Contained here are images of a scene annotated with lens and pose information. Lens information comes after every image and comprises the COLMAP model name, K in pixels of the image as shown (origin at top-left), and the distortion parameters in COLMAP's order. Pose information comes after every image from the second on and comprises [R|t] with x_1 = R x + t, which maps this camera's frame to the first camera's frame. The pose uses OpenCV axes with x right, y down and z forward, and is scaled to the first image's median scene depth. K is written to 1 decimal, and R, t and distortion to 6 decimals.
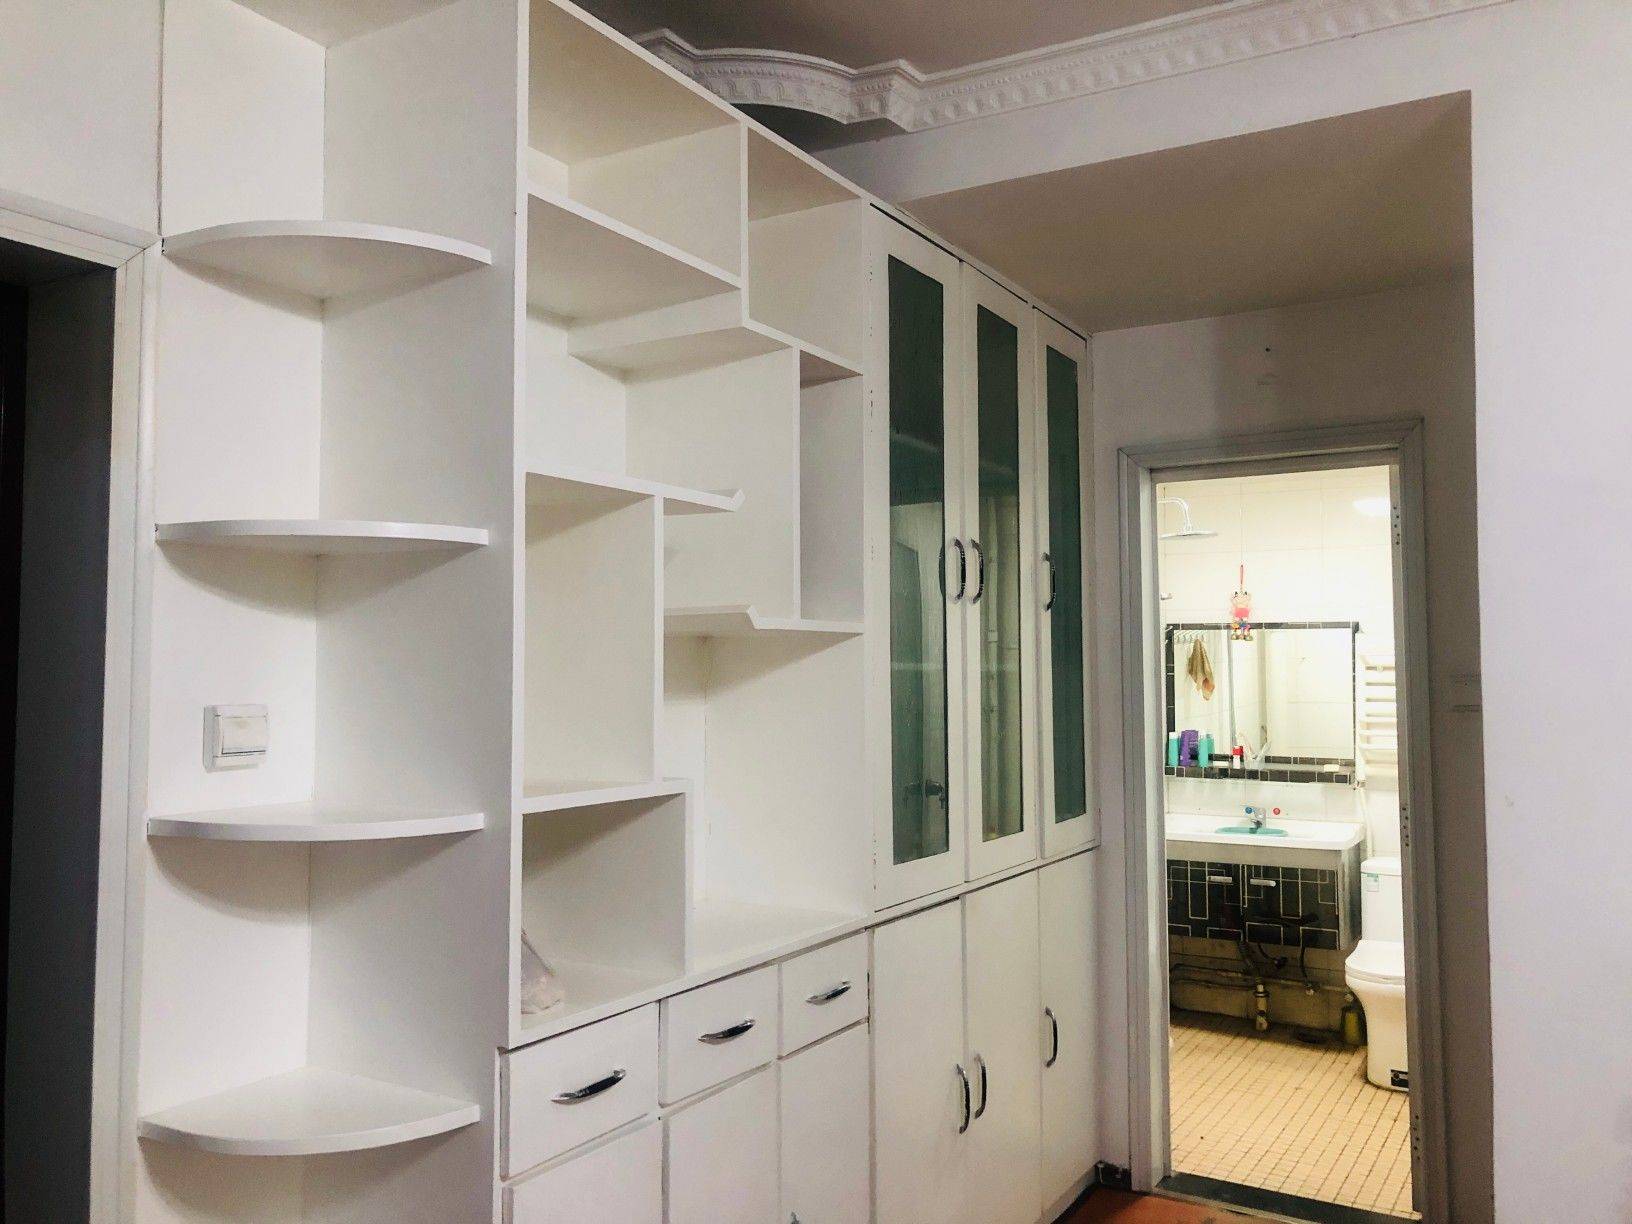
lens RADIAL K [[1339.5, 0, 822.6], [0, 1339.5, 600.1], [0, 0, 1]] dist [0.009292, 0.007349]
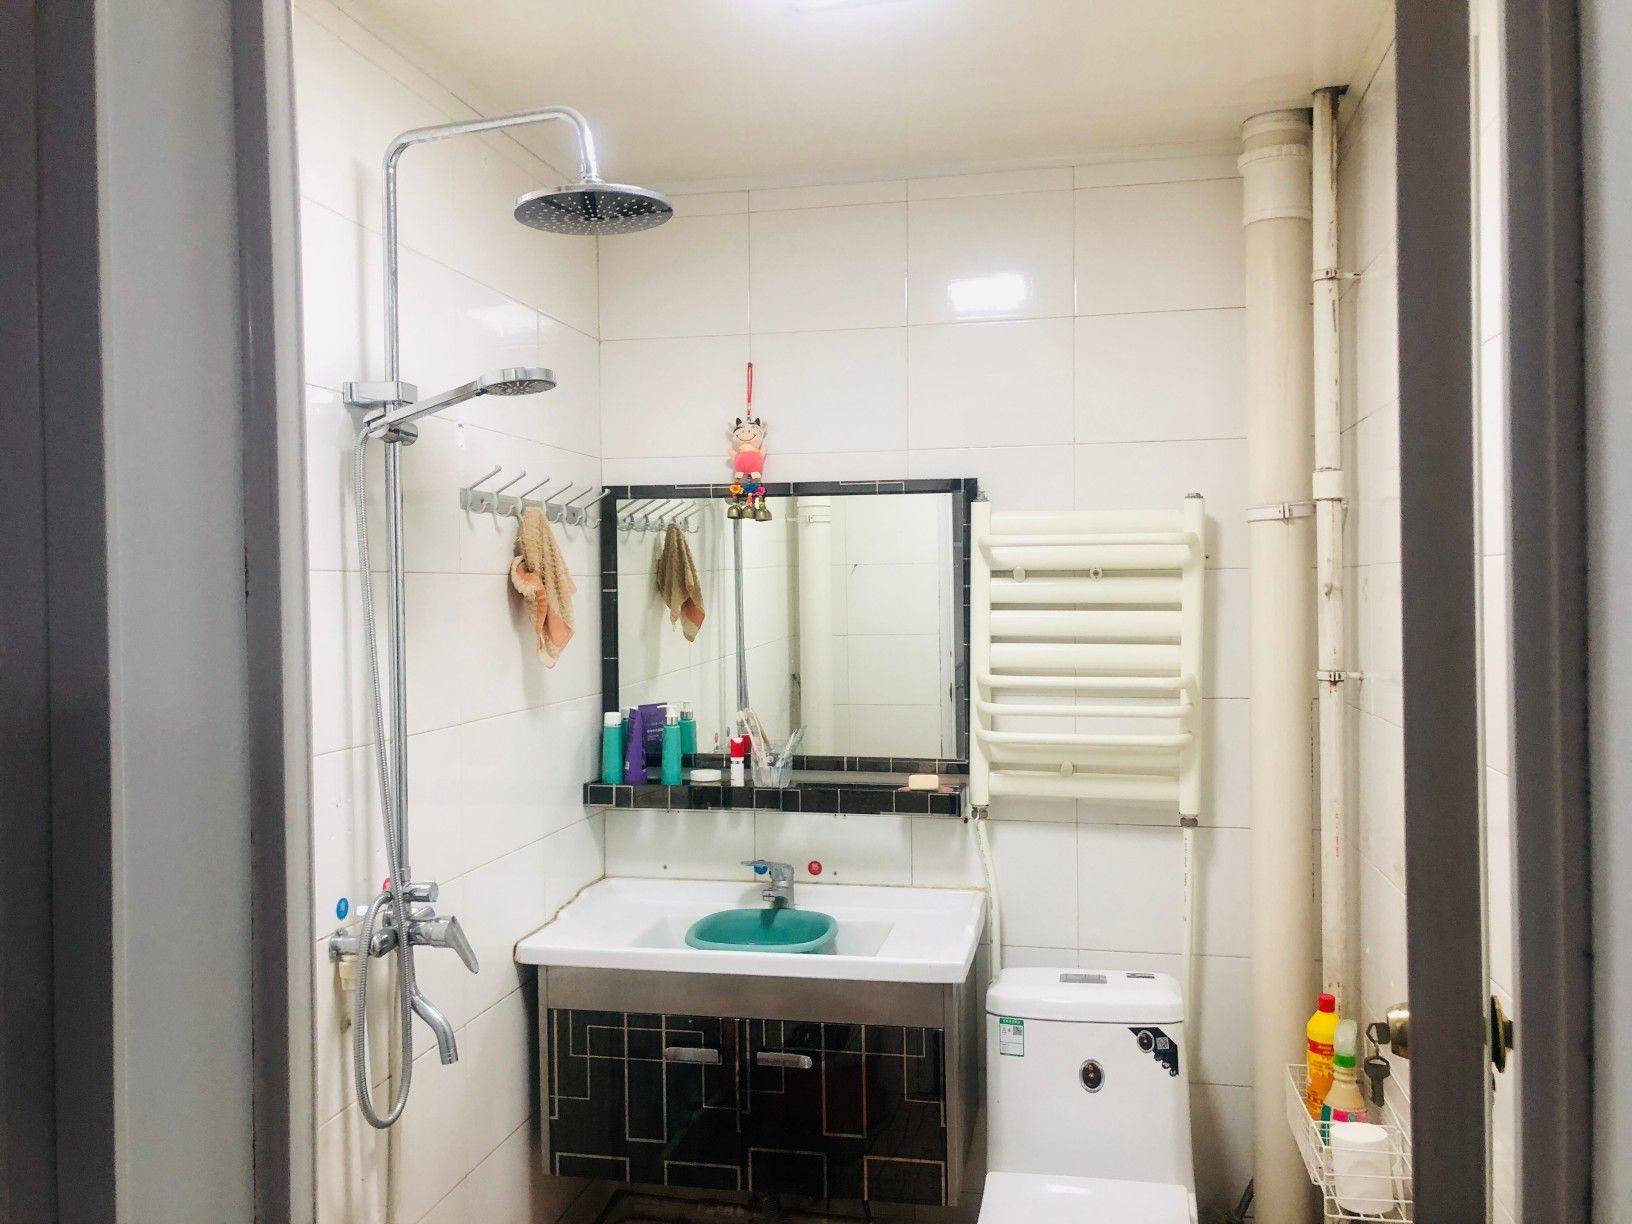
lens RADIAL K [[1423.0, 0, 816.0], [0, 1423.0, 612.0], [0, 0, 1]] dist [-0.005357, -0.001552]
pose [[0.946562, -0.013976, 0.322219, 0.173097], [-0.006461, 0.998039, 0.062268, 0.031956], [-0.322458, -0.061022, 0.944615, 0.515673]]
